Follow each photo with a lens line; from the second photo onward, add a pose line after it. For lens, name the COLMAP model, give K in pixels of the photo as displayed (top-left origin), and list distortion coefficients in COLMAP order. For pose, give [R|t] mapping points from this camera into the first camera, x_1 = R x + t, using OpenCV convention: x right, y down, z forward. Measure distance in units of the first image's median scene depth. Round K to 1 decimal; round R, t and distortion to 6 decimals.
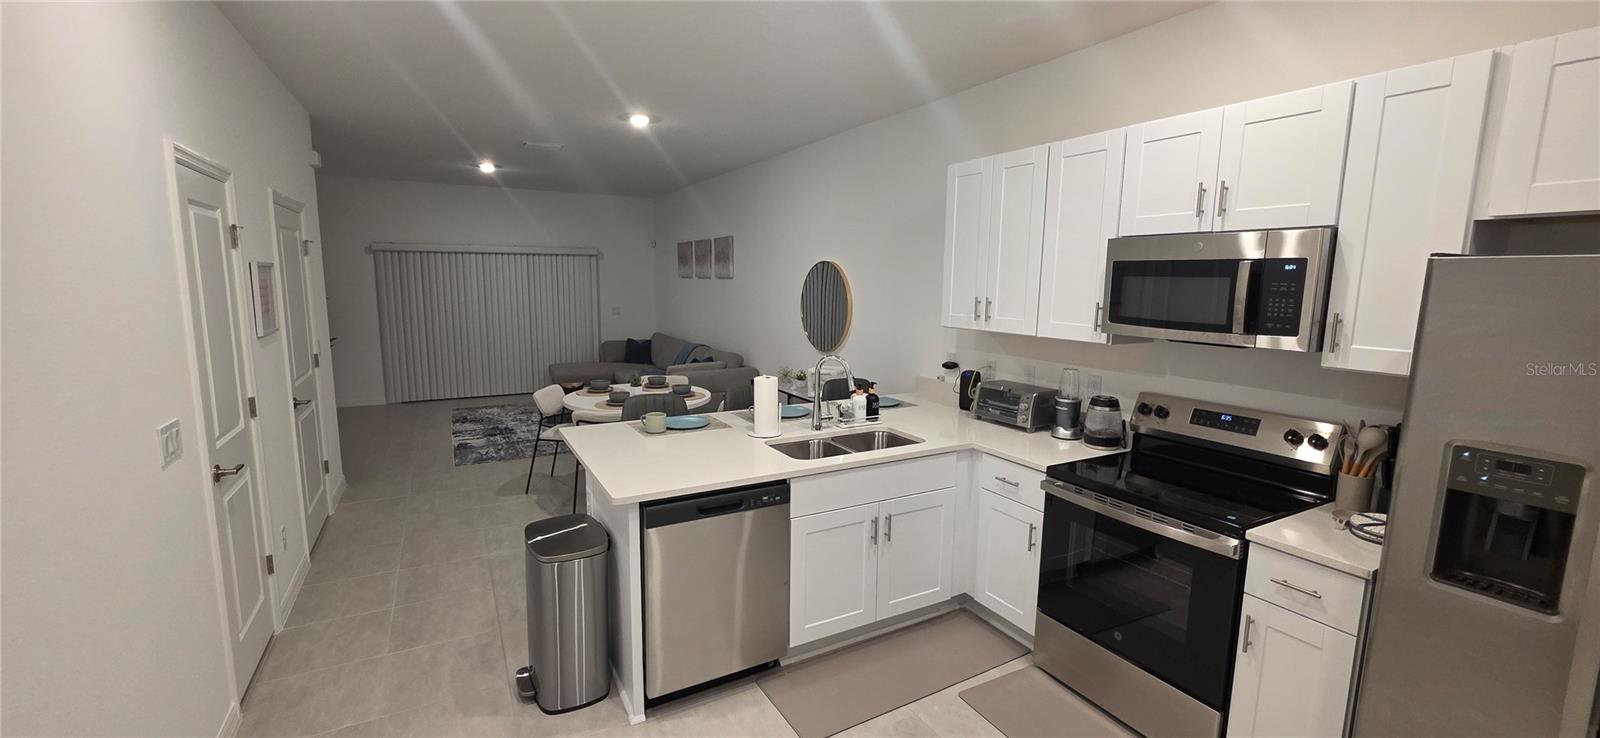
lens RADIAL K [[643.8, 0, 792.0], [0, 643.8, 365.4], [0, 0, 1]] dist [0.007846, -0.001391]
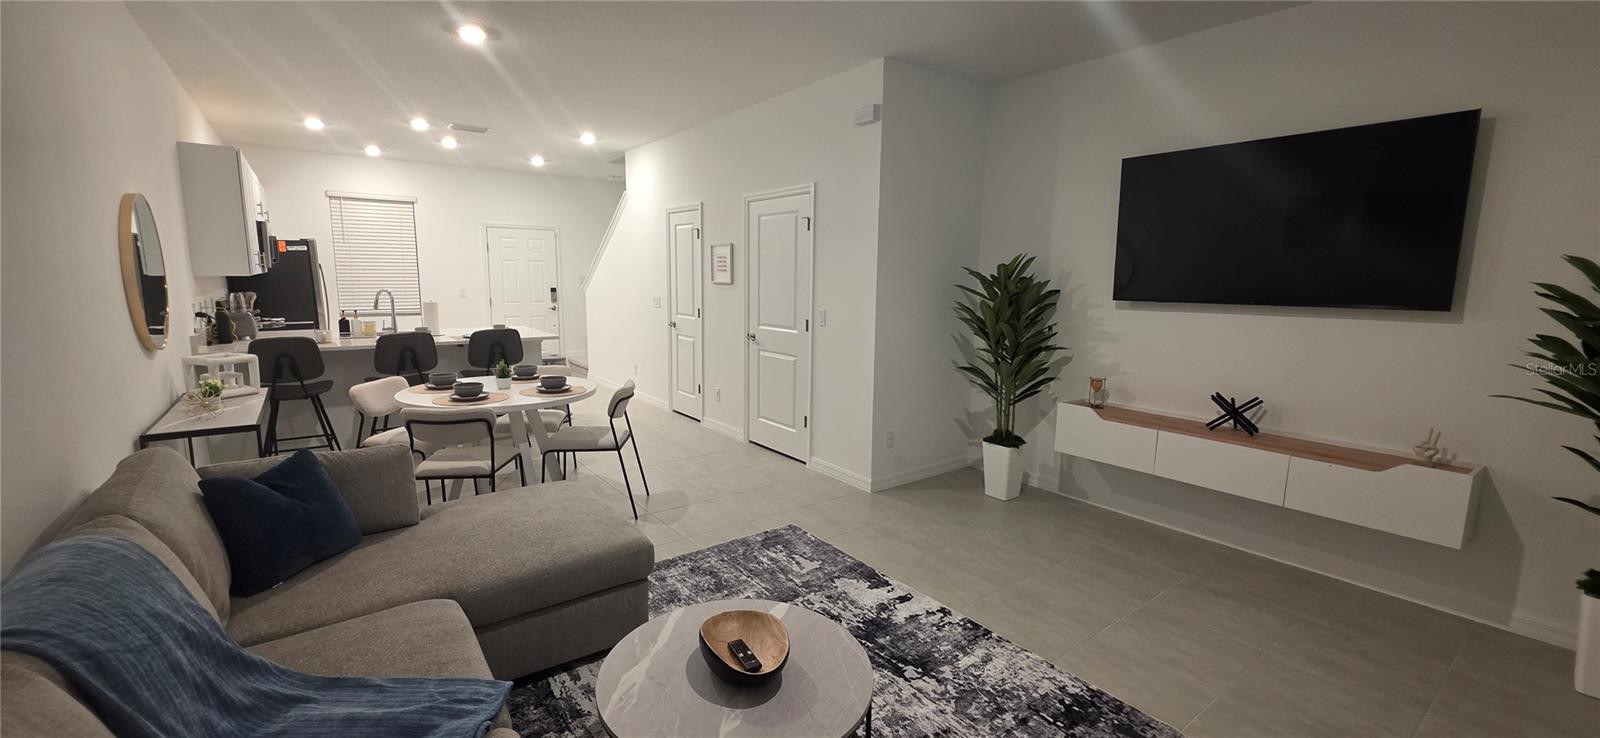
lens RADIAL K [[643.8, 0, 790.9], [0, 643.8, 372.2], [0, 0, 1]] dist [0.007846, -0.001391]
pose [[-0.990332, -0.001772, -0.138709, -0.348820], [-0.041356, 0.958220, 0.283028, -0.153718], [0.132412, 0.286028, -0.949028, 1.306027]]
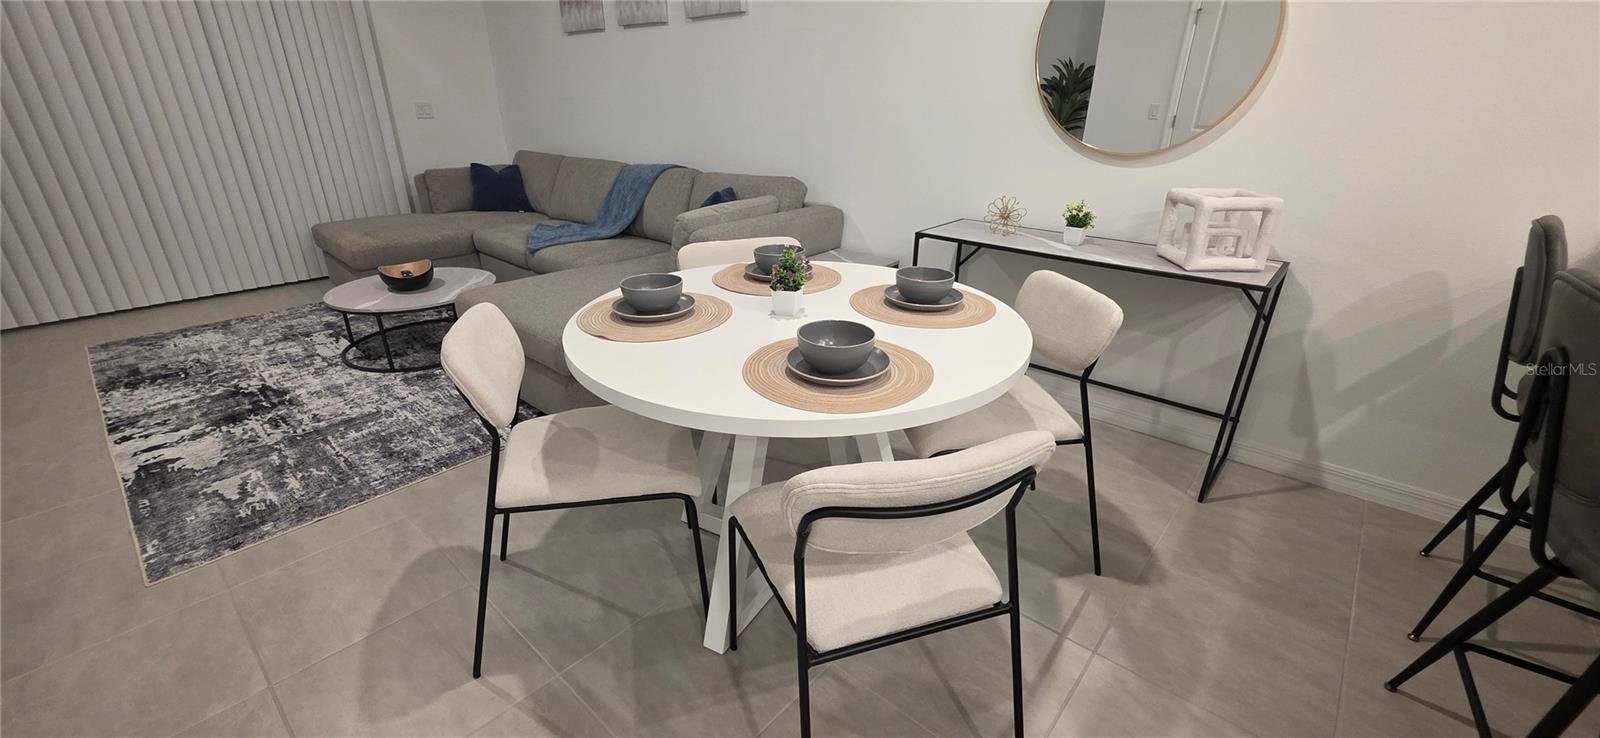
lens RADIAL K [[643.8, 0, 797.3], [0, 643.8, 372.0], [0, 0, 1]] dist [0.007846, -0.001391]
pose [[0.941723, -0.144426, 0.303808, -0.246578], [0.058085, 0.959391, 0.276033, -0.011242], [-0.331337, -0.242300, 0.911870, 0.510324]]
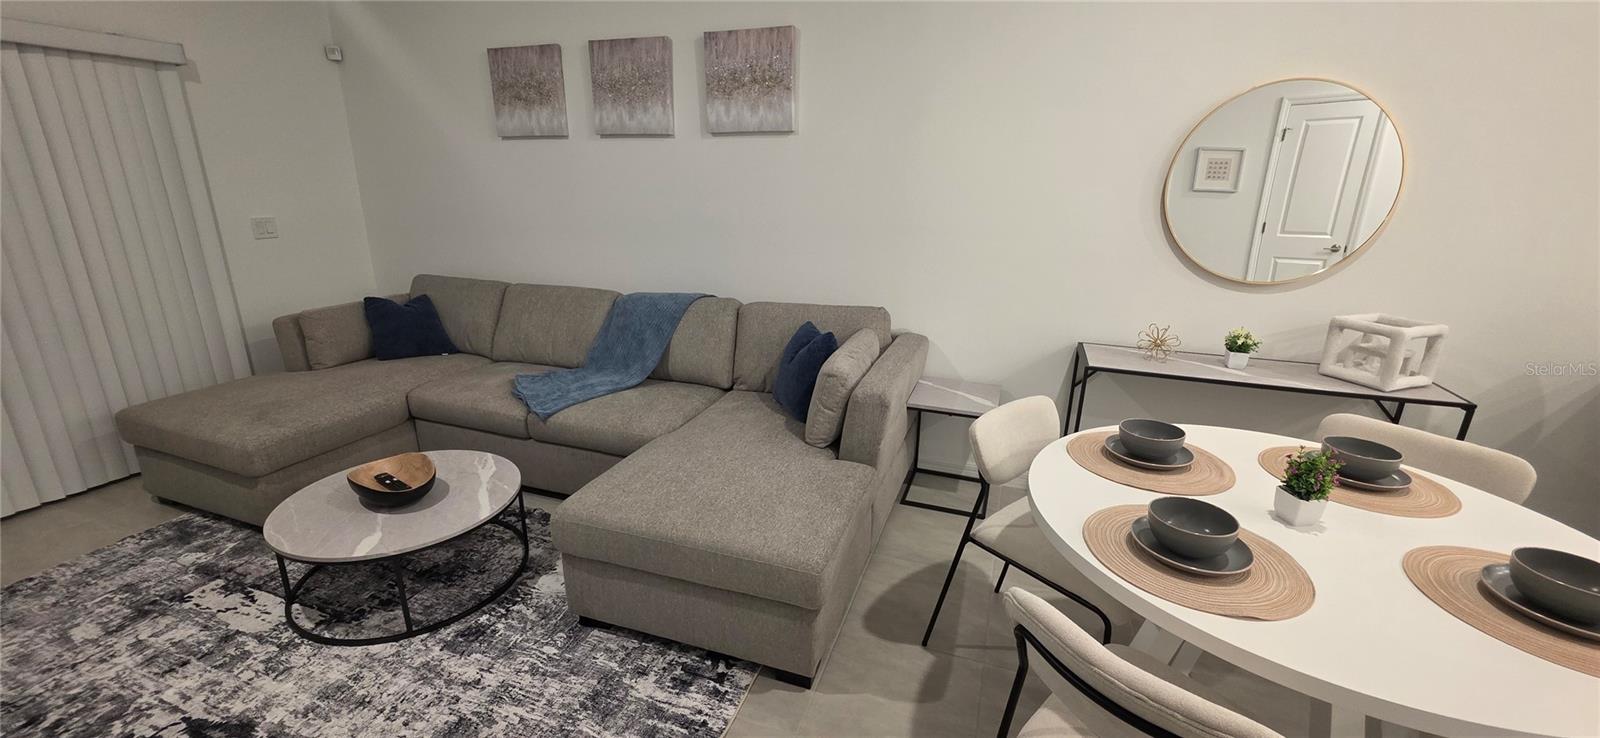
lens RADIAL K [[643.8, 0, 798.4], [0, 643.8, 367.4], [0, 0, 1]] dist [0.007846, -0.001391]
pose [[0.747387, -0.195655, 0.634927, -0.411883], [0.092694, 0.977016, 0.191959, -0.067257], [-0.657891, -0.084614, 0.748345, 0.689177]]
